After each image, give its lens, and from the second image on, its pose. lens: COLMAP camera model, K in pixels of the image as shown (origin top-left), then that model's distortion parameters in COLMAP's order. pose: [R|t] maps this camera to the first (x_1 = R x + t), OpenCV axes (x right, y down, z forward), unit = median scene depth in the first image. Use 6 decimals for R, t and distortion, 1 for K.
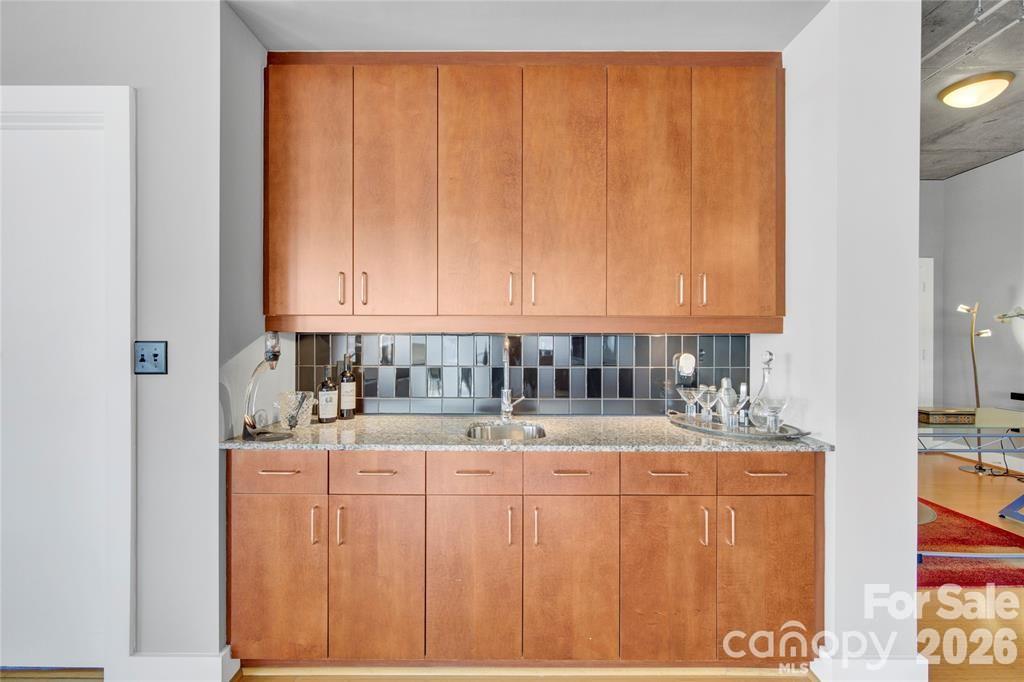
lens RADIAL K [[472.0, 0, 515.7], [0, 472.0, 339.5], [0, 0, 1]] dist [0.001065, -0.000074]
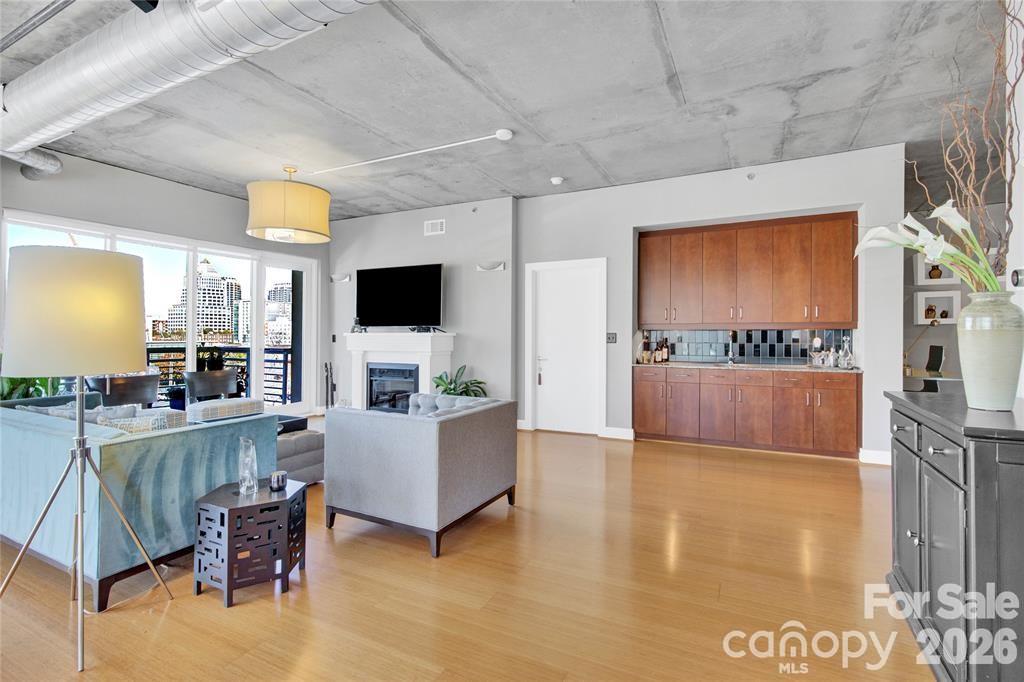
lens RADIAL K [[475.0, 0, 512.0], [0, 475.0, 341.0], [0, 0, 1]] dist [0.001360, 0.000318]
pose [[0.887050, 0.003173, -0.461662, 0.129067], [0.002618, 0.999926, 0.011901, 0.016696], [0.461666, -0.011766, 0.886976, -1.986559]]
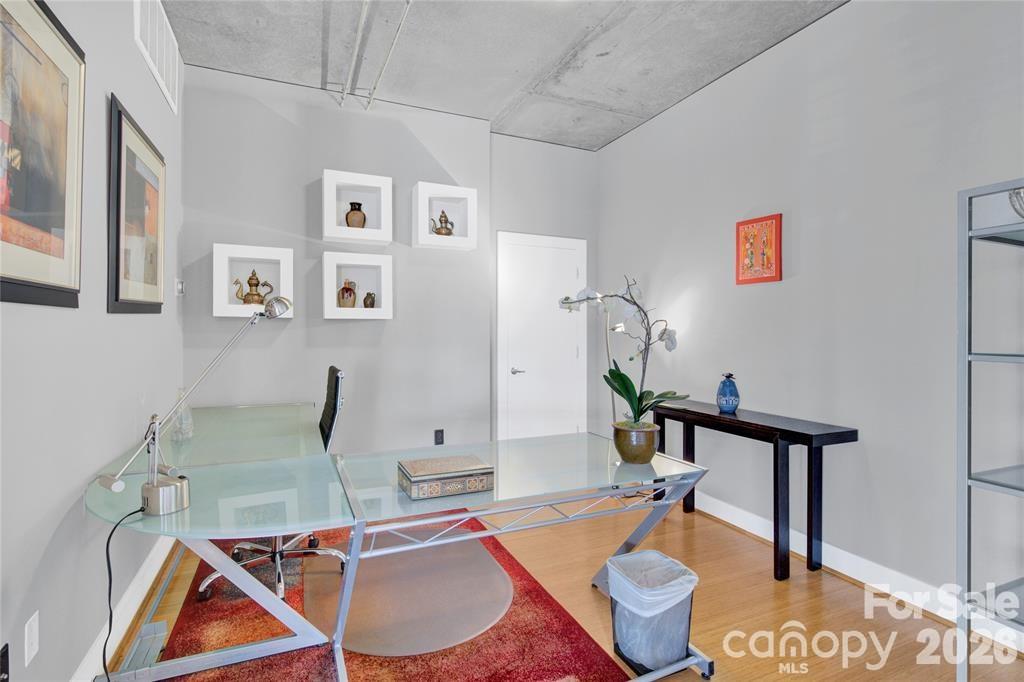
lens RADIAL K [[480.6, 0, 511.8], [0, 480.6, 331.7], [0, 0, 1]] dist [0.000433, 0.000351]
pose [[0.913618, 0.002100, 0.406567, 1.068408], [0.000105, 0.999985, -0.005400, -0.002235], [-0.406573, 0.004976, 0.913605, 0.671690]]
